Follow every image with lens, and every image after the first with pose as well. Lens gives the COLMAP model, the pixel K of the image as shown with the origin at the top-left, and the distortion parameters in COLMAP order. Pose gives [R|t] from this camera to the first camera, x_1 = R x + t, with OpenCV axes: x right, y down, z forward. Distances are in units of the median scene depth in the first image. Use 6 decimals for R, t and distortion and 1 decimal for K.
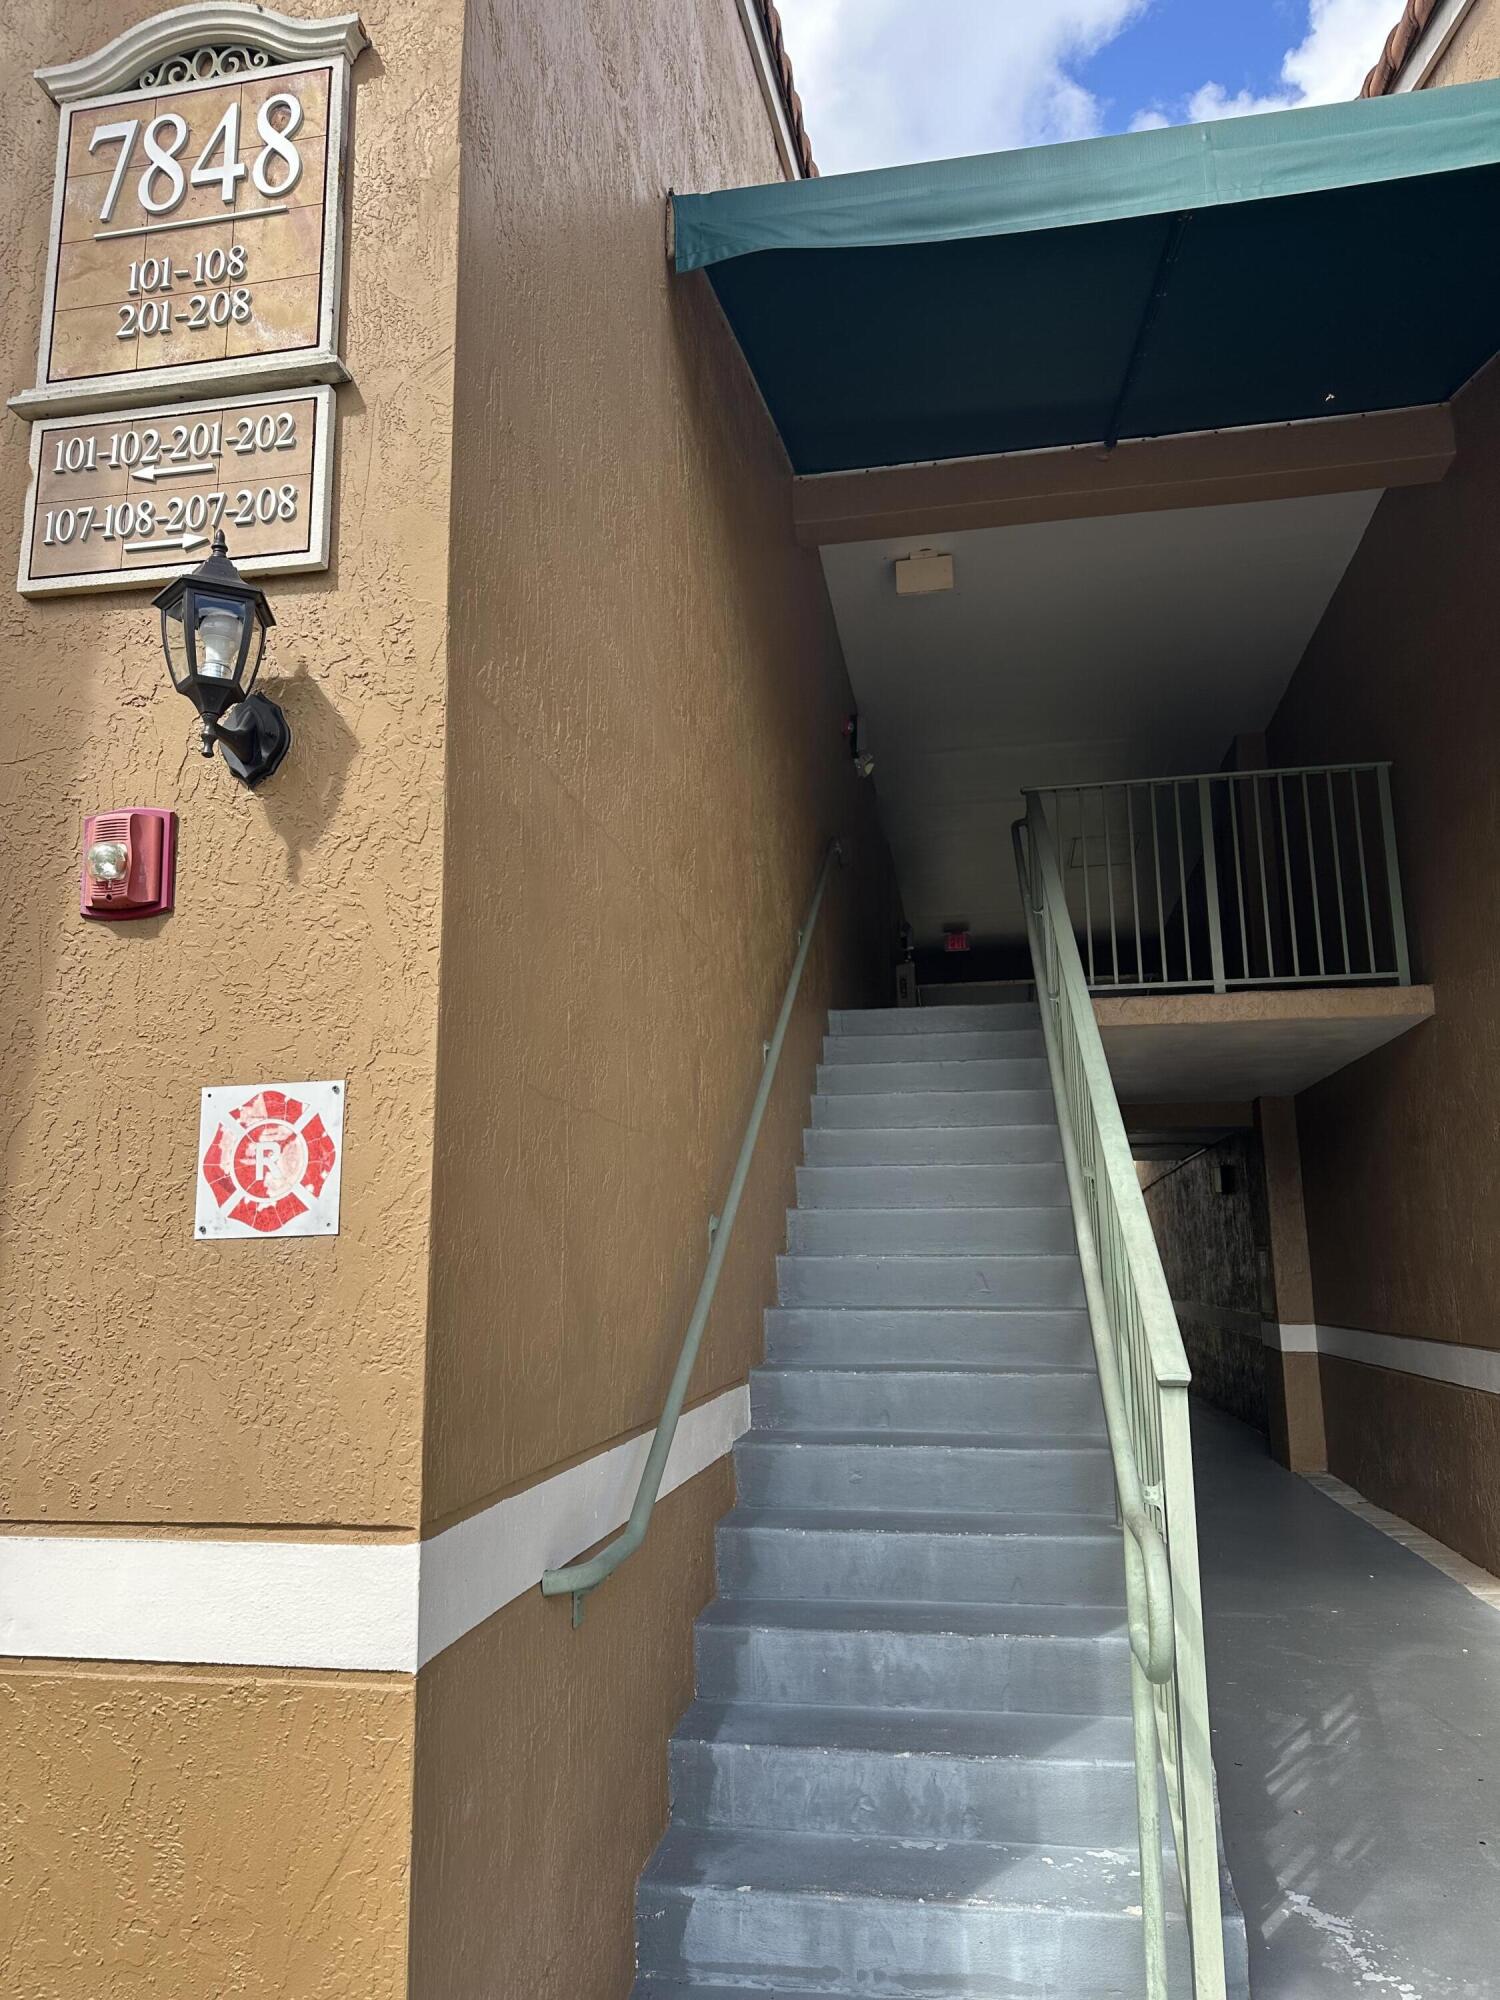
lens RADIAL K [[1391.3, 0, 739.8], [0, 1391.3, 999.1], [0, 0, 1]] dist [0.097790, -0.135590]
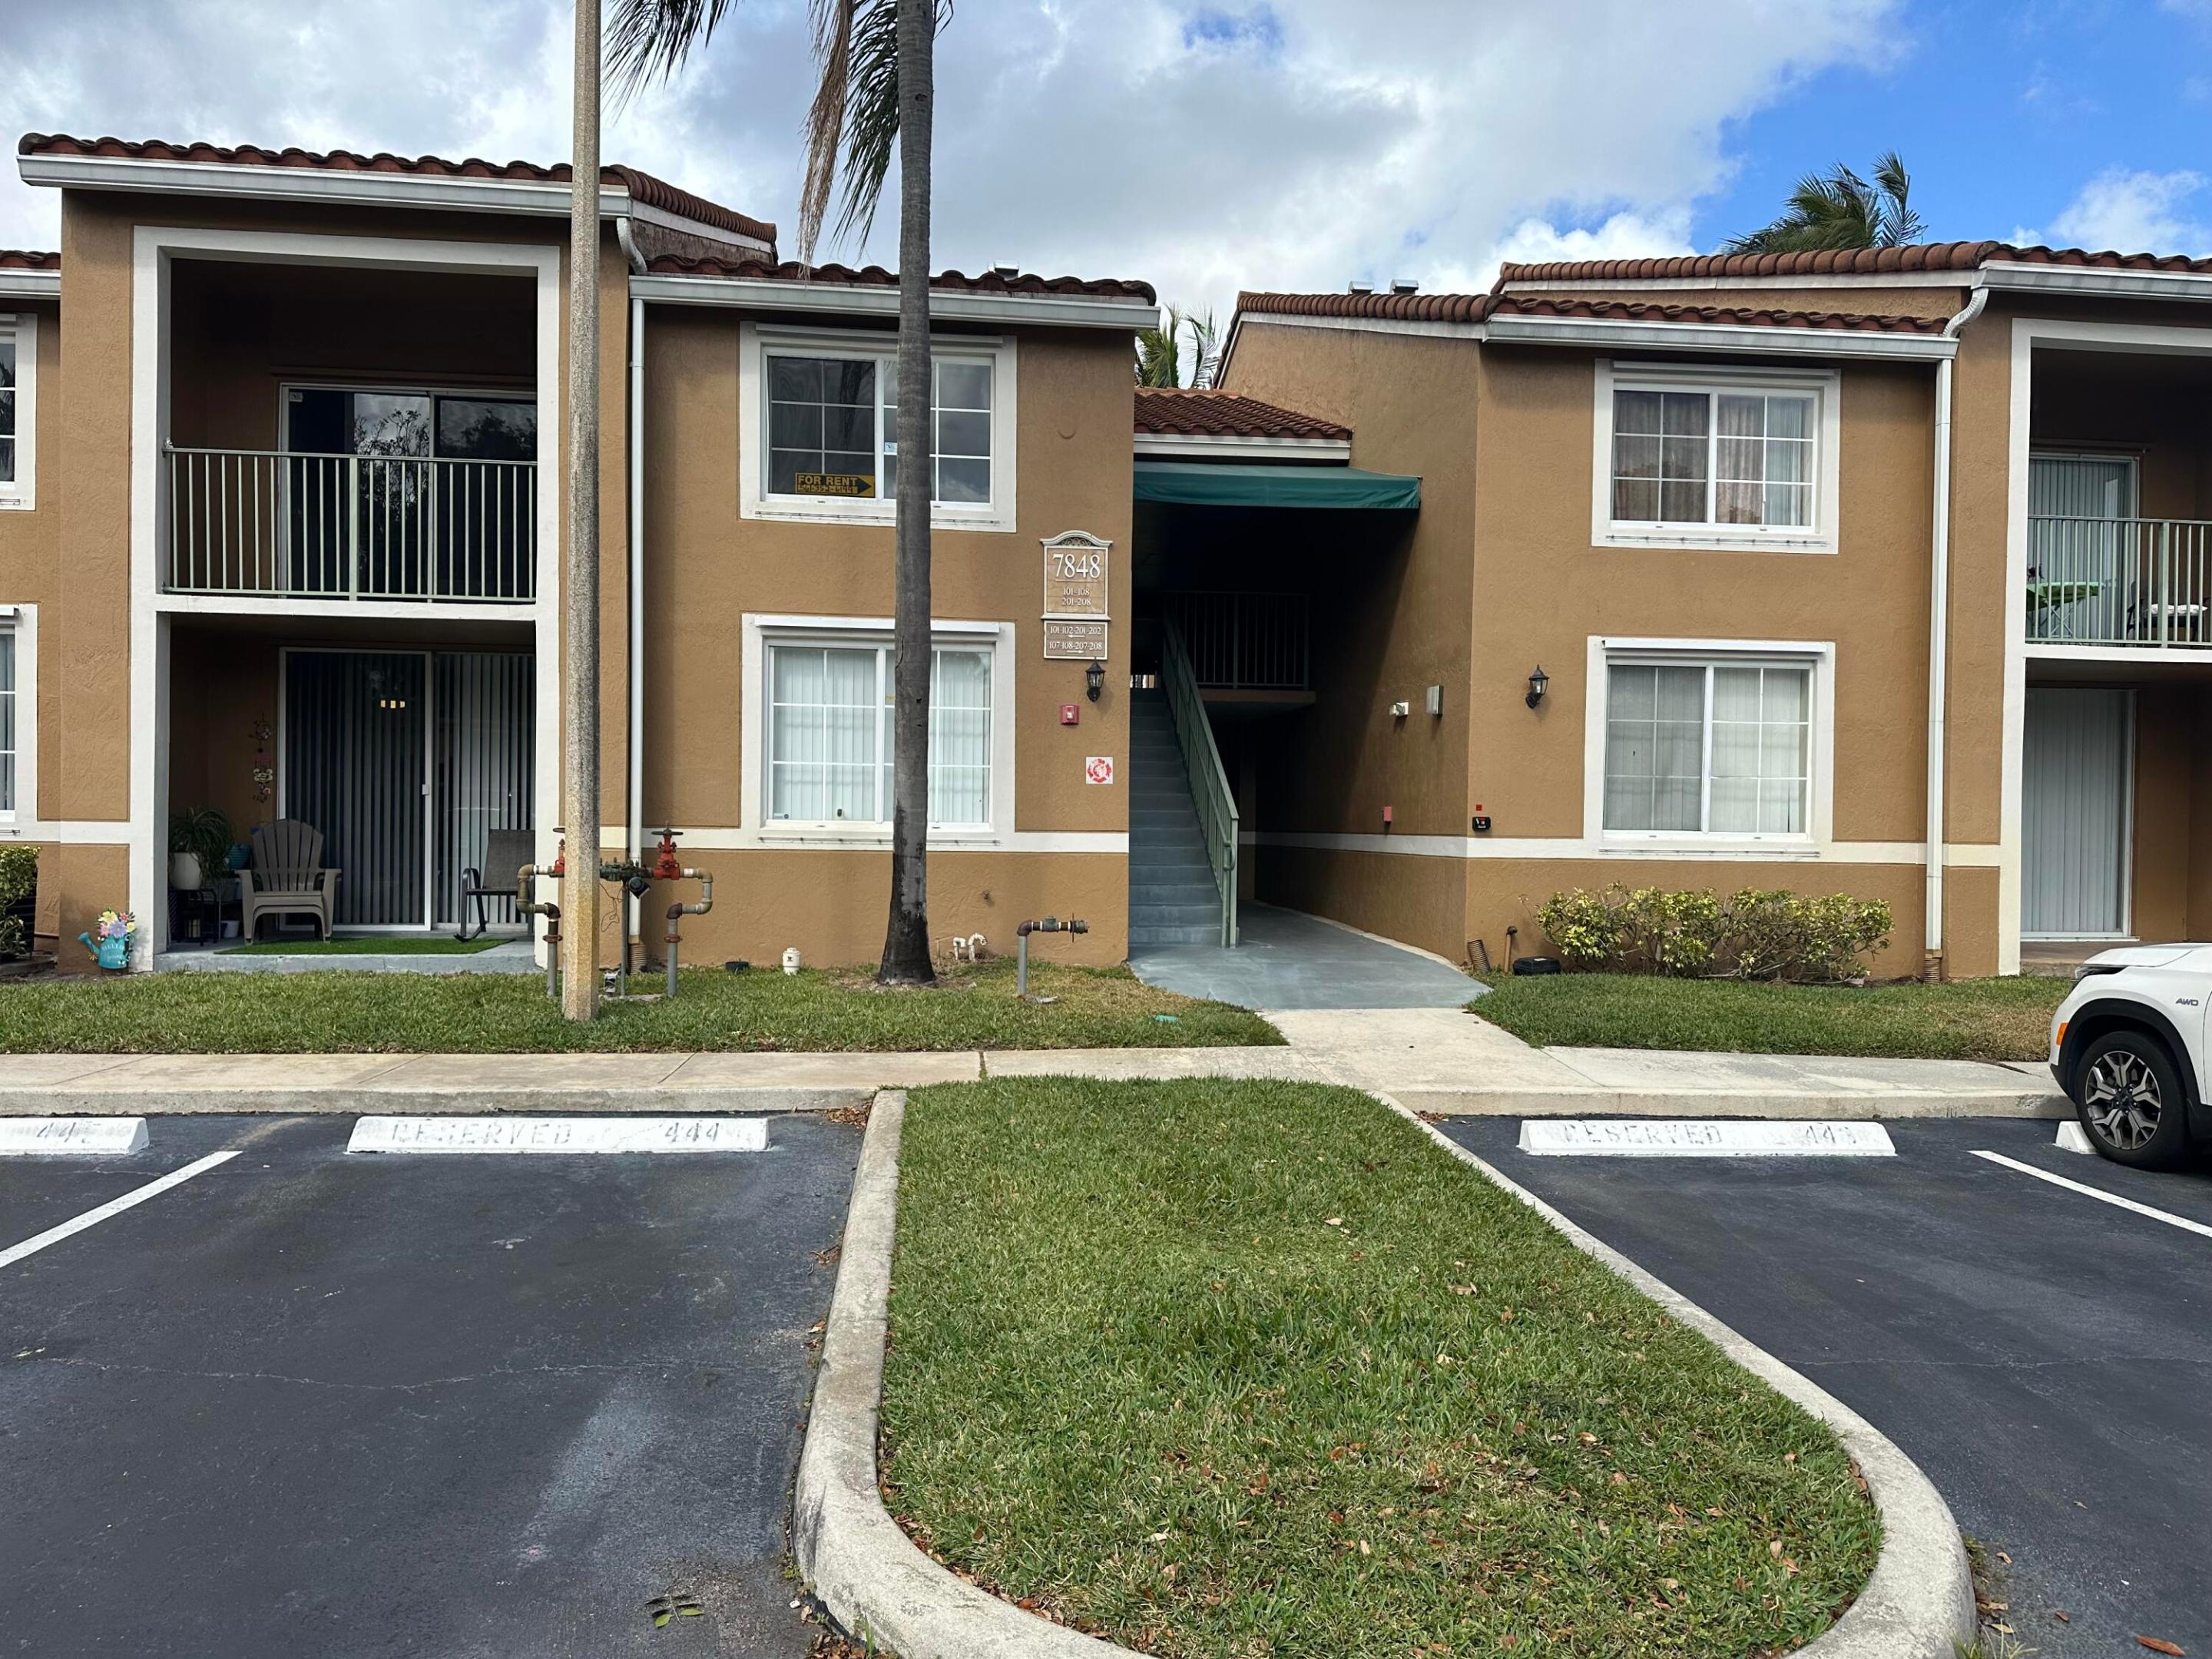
lens RADIAL K [[1538.8, 0, 1113.2], [0, 1538.8, 837.6], [0, 0, 1]] dist [0.097790, -0.135590]
pose [[0.956143, 0.017621, 0.292371, -1.677826], [-0.076622, 0.978476, 0.191607, -0.655419], [-0.282702, -0.205605, 0.936913, -3.933573]]
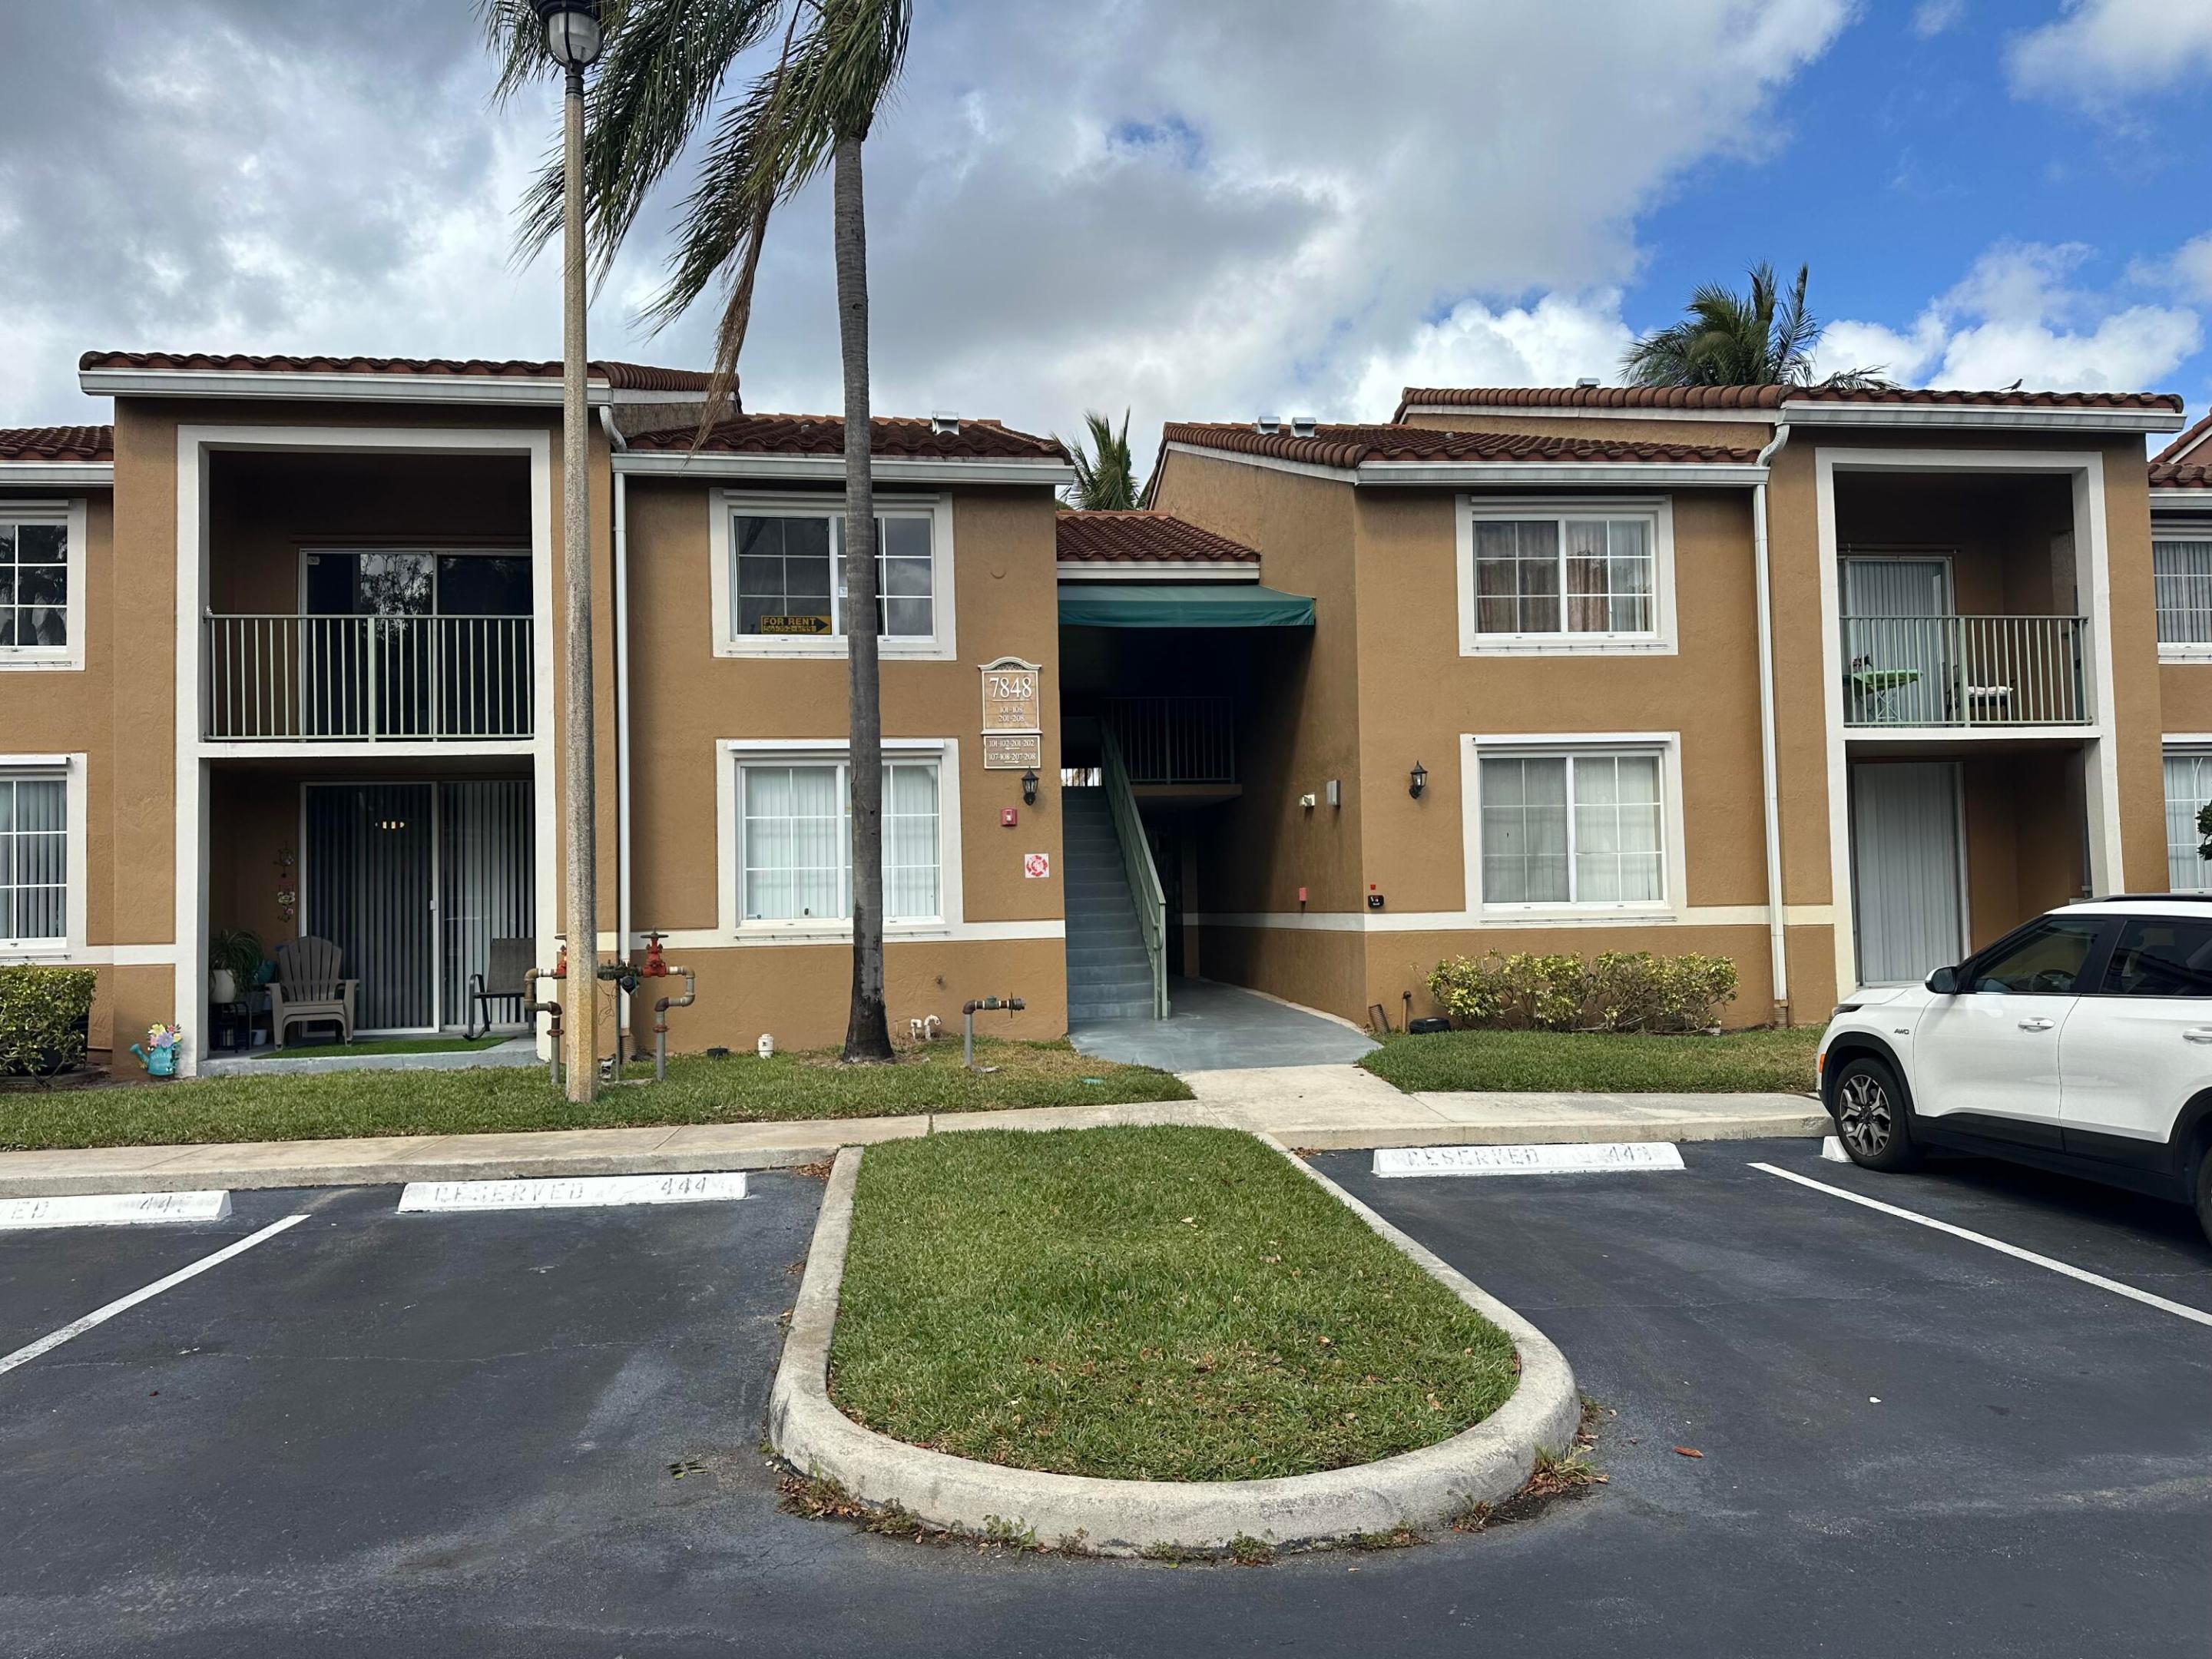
lens RADIAL K [[1535.8, 0, 1112.7], [0, 1535.8, 836.1], [0, 0, 1]] dist [0.129784, -0.206684]
pose [[0.952084, 0.000474, 0.305836, -1.723671], [-0.044372, 0.989632, 0.136599, -0.798659], [-0.302600, -0.143625, 0.942234, -4.576000]]
